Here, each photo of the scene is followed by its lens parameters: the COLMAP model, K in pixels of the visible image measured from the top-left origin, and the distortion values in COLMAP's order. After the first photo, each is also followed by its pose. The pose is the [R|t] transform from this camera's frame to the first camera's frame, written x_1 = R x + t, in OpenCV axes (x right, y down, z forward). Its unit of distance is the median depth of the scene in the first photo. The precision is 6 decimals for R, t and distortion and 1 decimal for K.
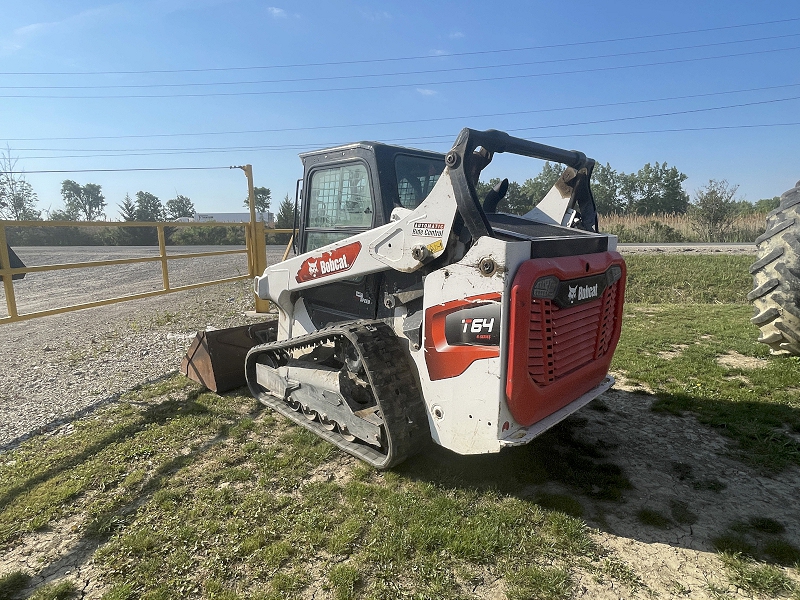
lens RADIAL K [[443.4, 0, 400.0], [0, 443.4, 300.0], [0, 0, 1]] dist [-0.001723, -0.001141]
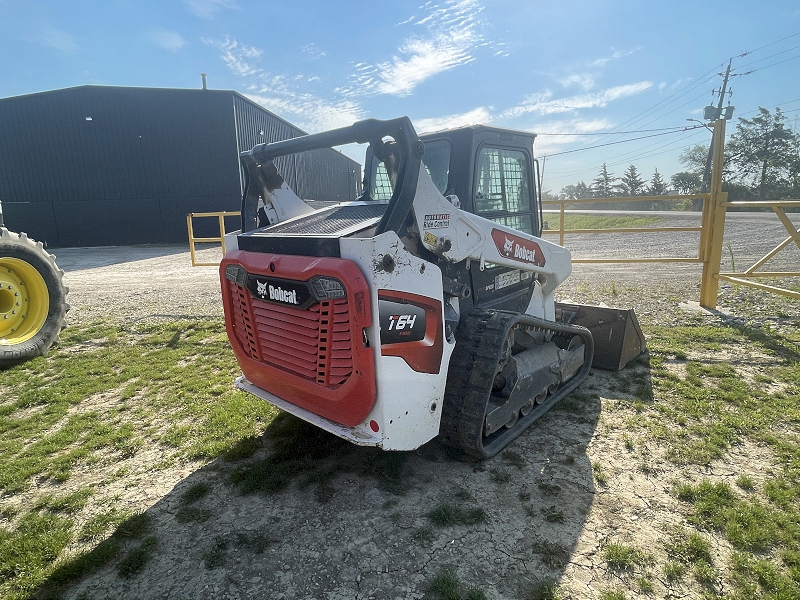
lens RADIAL K [[443.4, 0, 400.0], [0, 443.4, 300.0], [0, 0, 1]] dist [-0.001723, -0.001141]
pose [[0.050508, 0.209615, -0.976479, 1.131316], [-0.118813, 0.972044, 0.202517, -0.195643], [0.991631, 0.105789, 0.074001, 0.977134]]
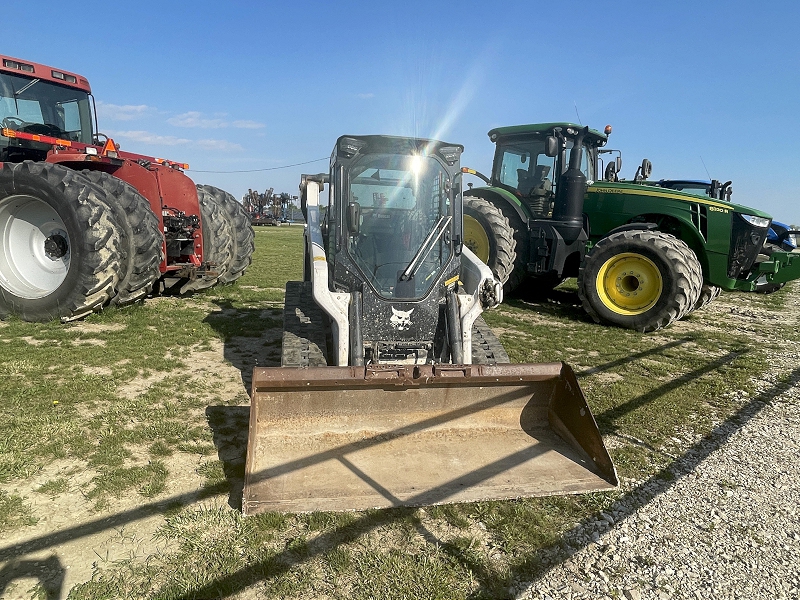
lens RADIAL K [[503.2, 0, 400.0], [0, 503.2, 300.0], [0, 0, 1]] dist [0.005475, 0.002038]
pose [[-0.842448, -0.110468, 0.527331, -0.852502], [0.045228, 0.960800, 0.273529, -0.369292], [-0.536876, 0.254284, -0.804428, 2.361466]]
